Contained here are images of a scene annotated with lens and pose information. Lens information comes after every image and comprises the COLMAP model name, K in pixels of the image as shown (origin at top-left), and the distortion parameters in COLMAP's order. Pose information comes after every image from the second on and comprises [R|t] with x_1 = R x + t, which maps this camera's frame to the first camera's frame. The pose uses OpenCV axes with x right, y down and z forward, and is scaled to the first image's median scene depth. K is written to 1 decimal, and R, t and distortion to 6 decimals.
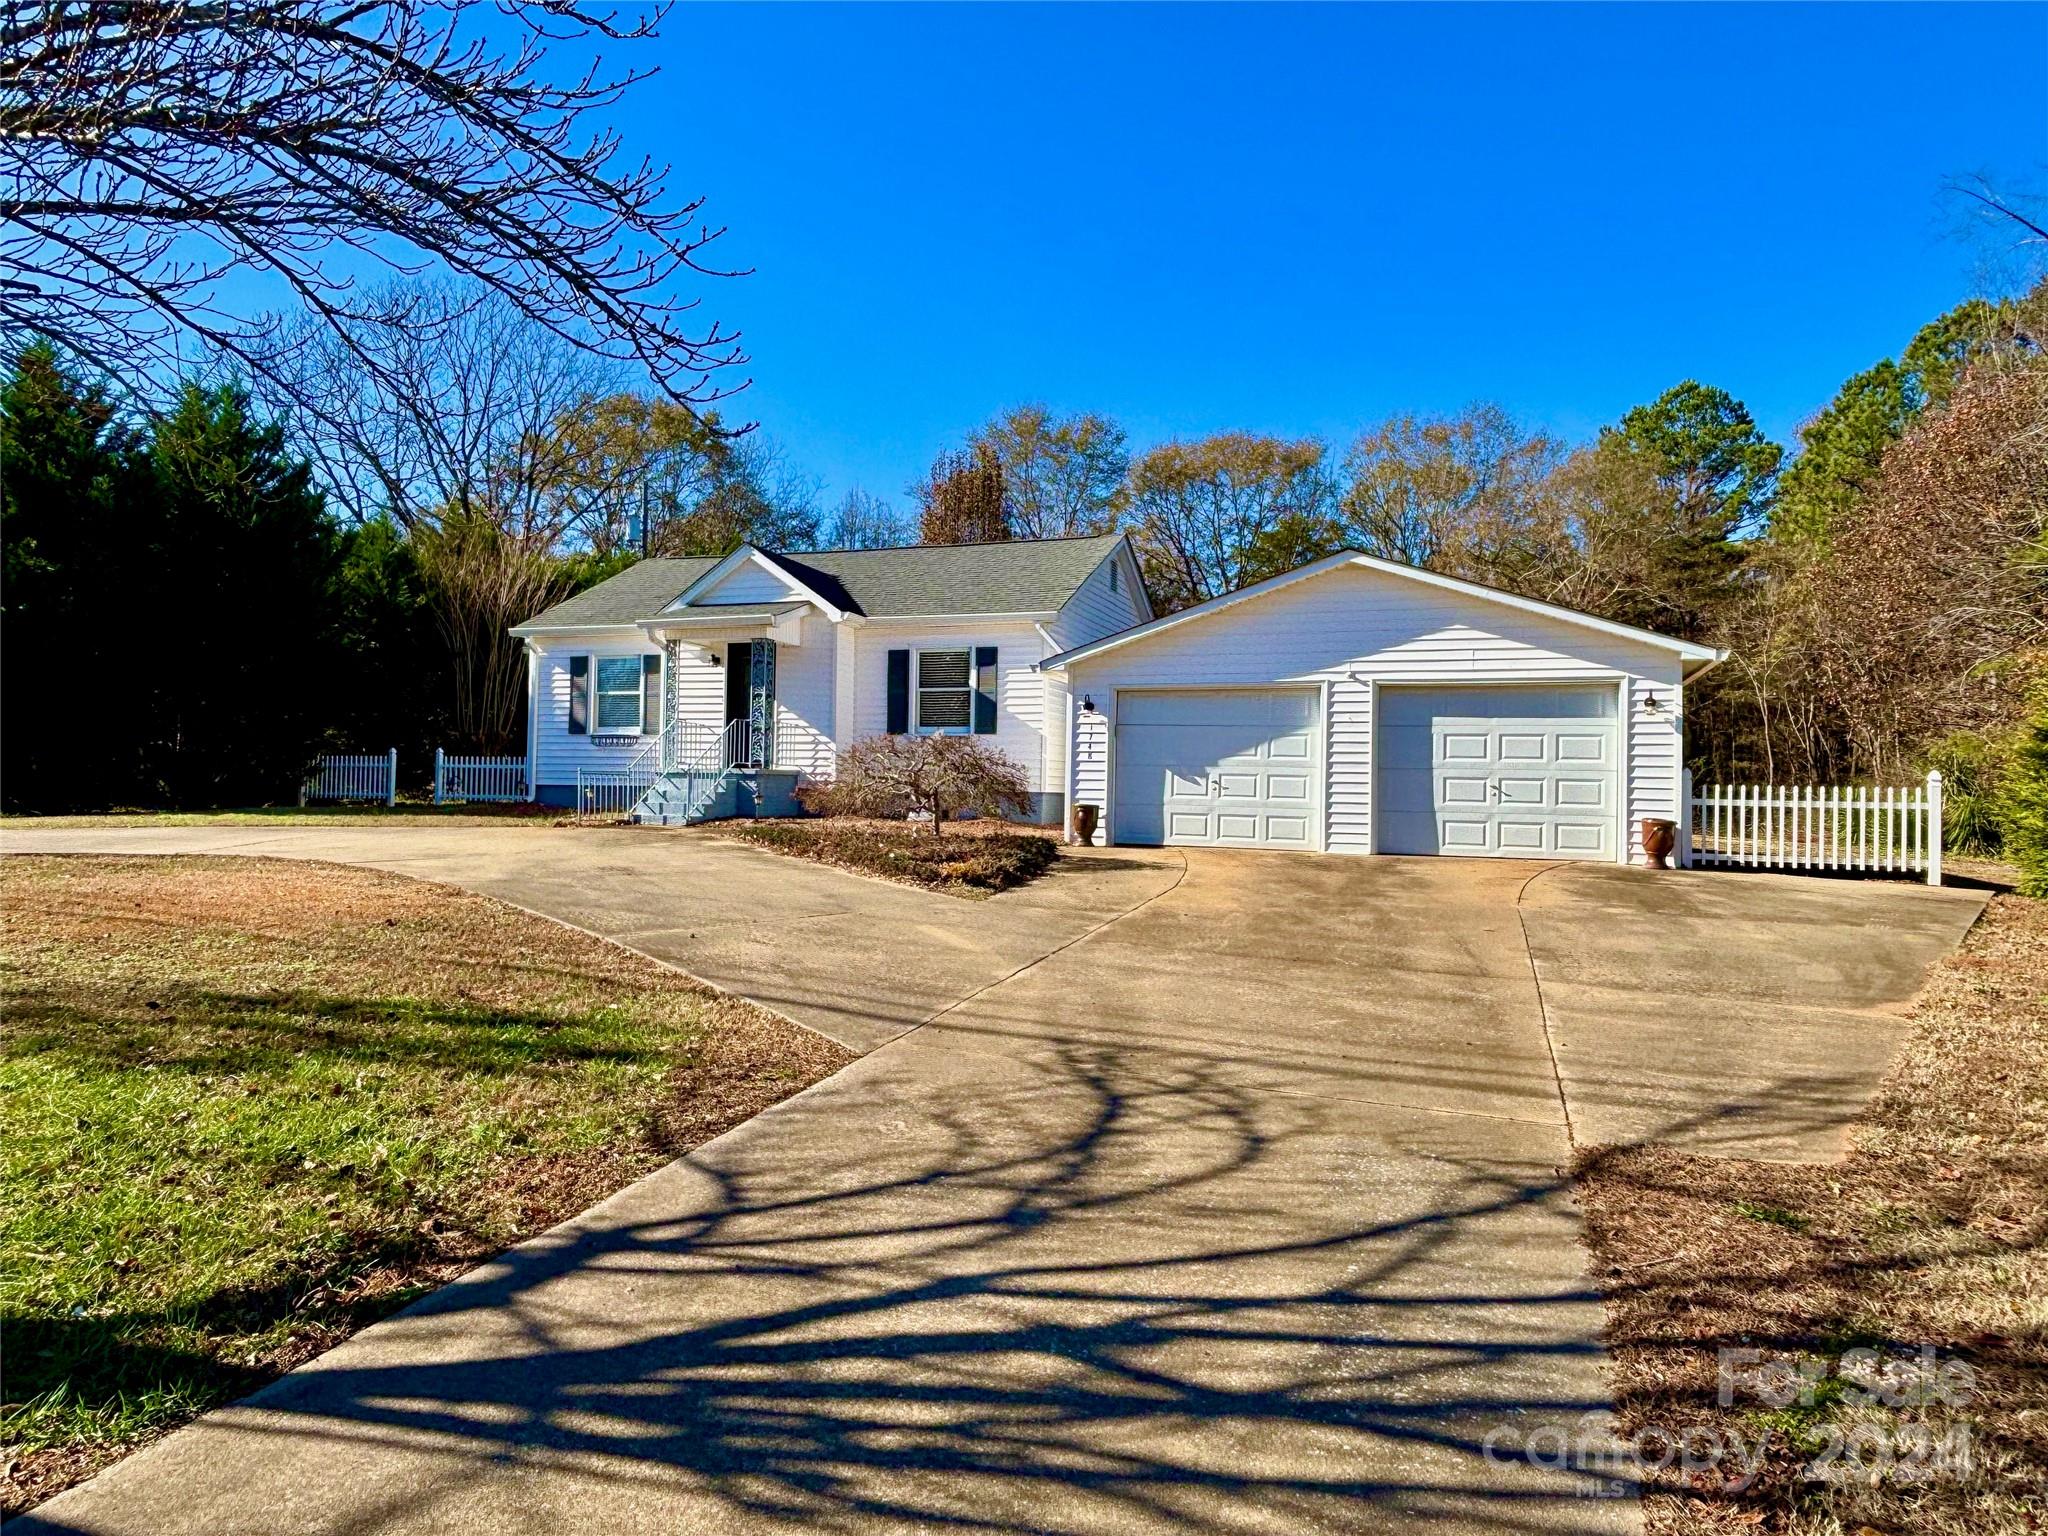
lens RADIAL K [[1310.3, 0, 1024.0], [0, 1310.3, 768.0], [0, 0, 1]] dist [0.006883, 0.000687]
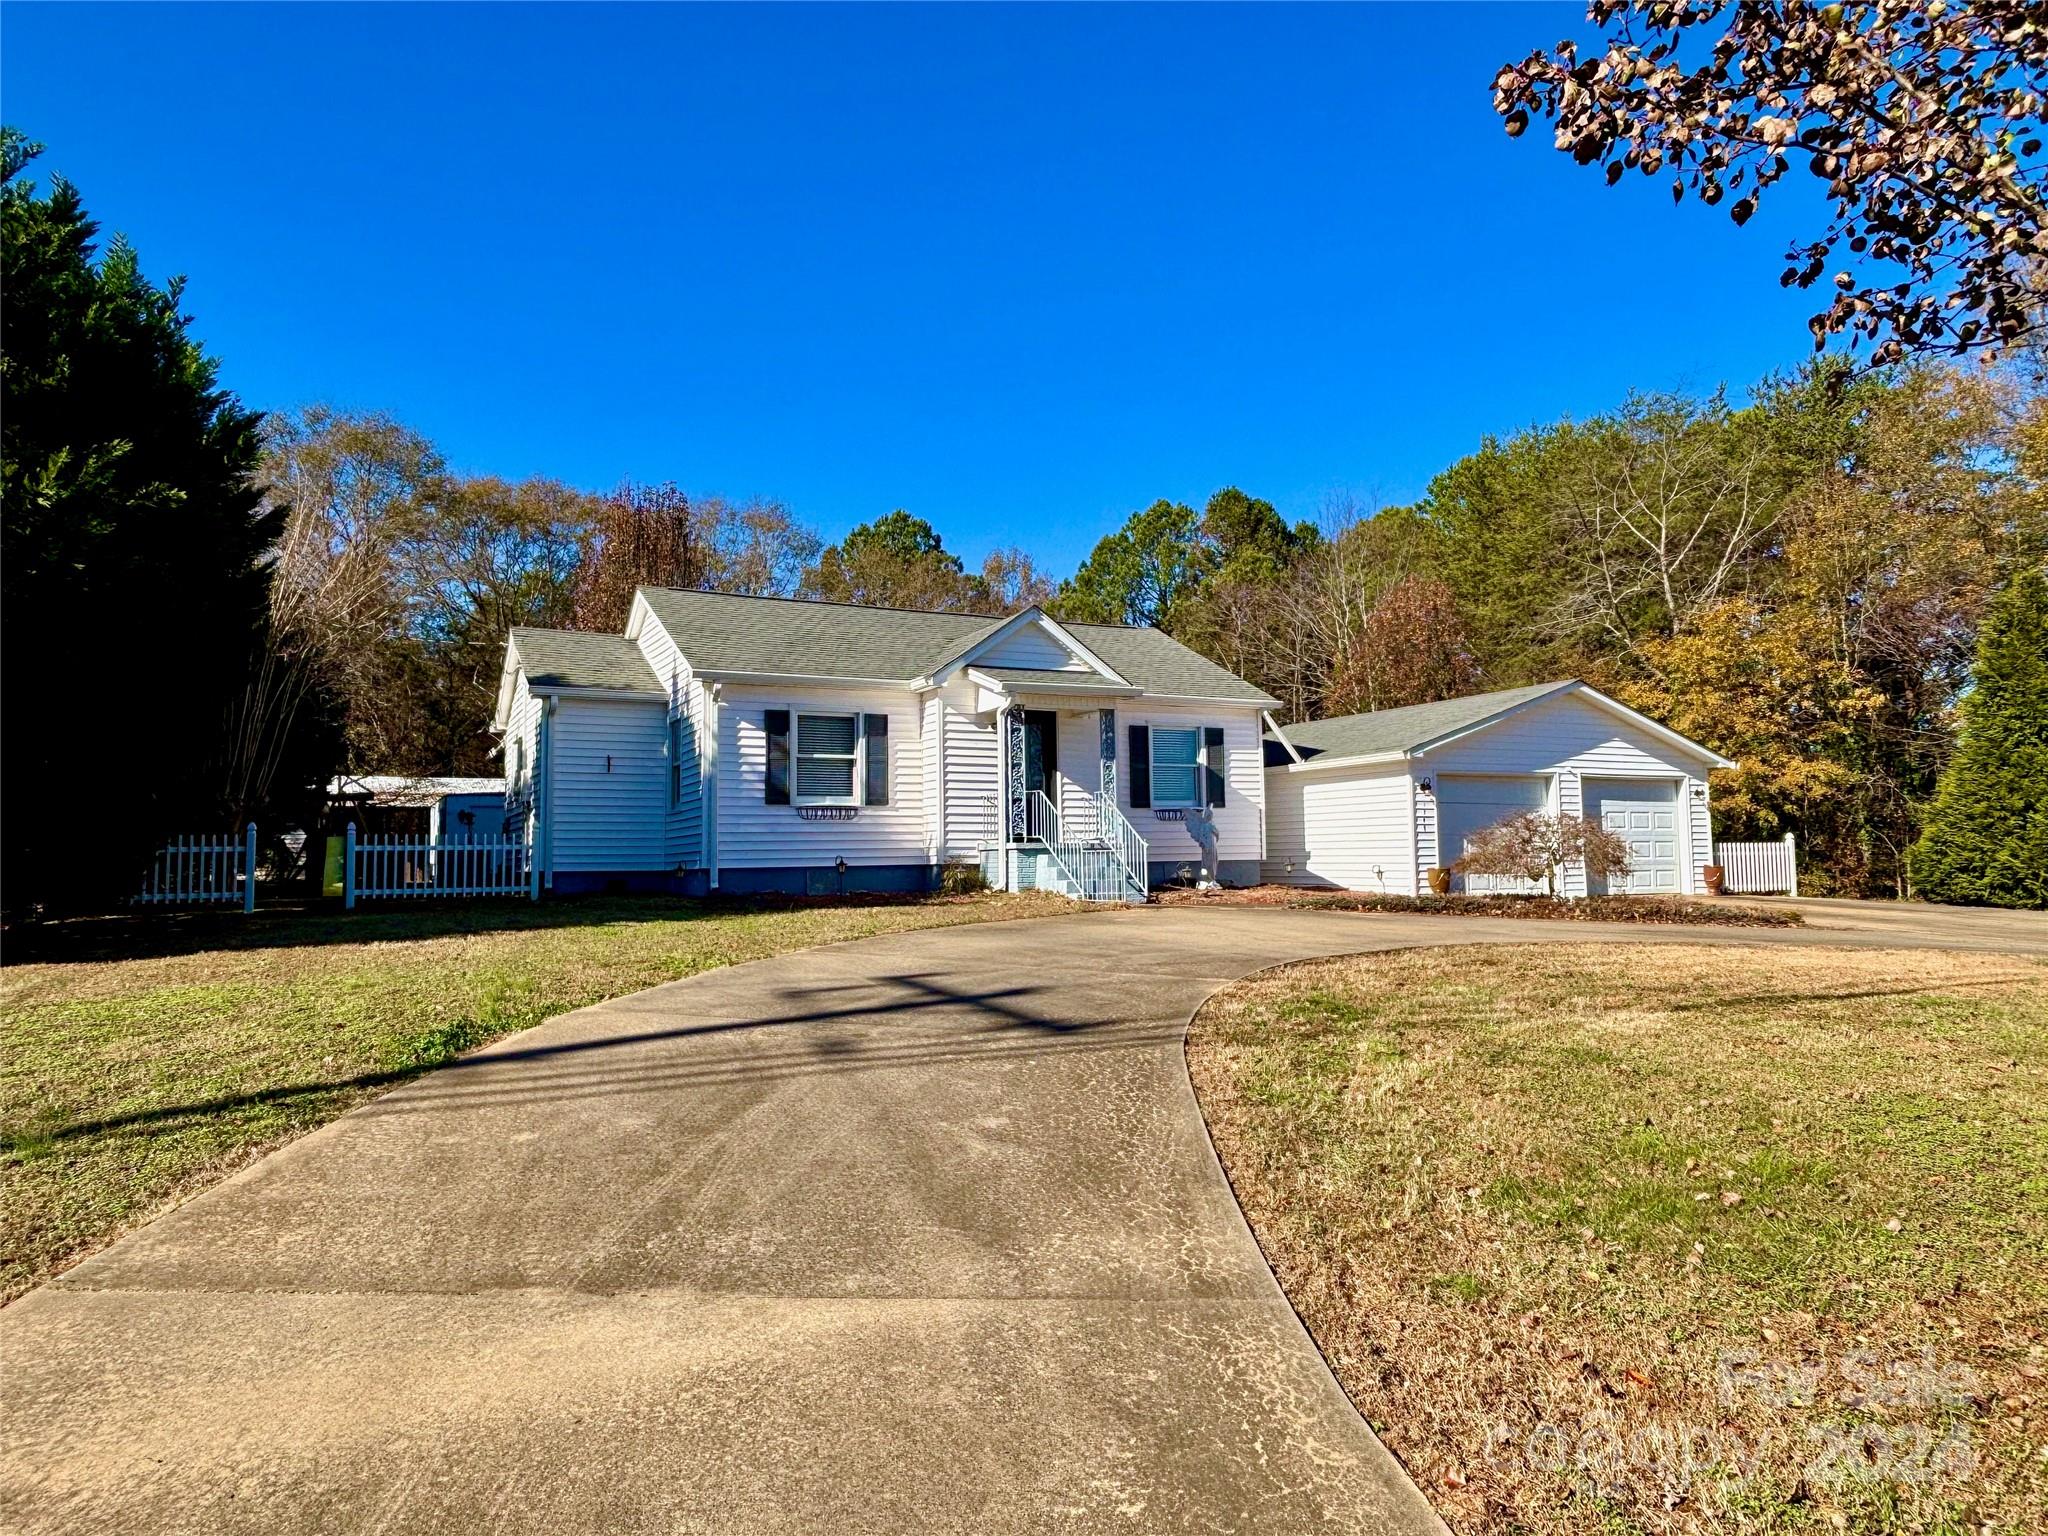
lens RADIAL K [[1310.3, 0, 1024.0], [0, 1310.3, 768.0], [0, 0, 1]] dist [0.006883, 0.000687]
pose [[0.675903, 0.026651, 0.736509, -0.941015], [0.010597, 0.998891, -0.045871, -0.010897], [-0.736914, 0.038809, 0.674871, 0.380007]]
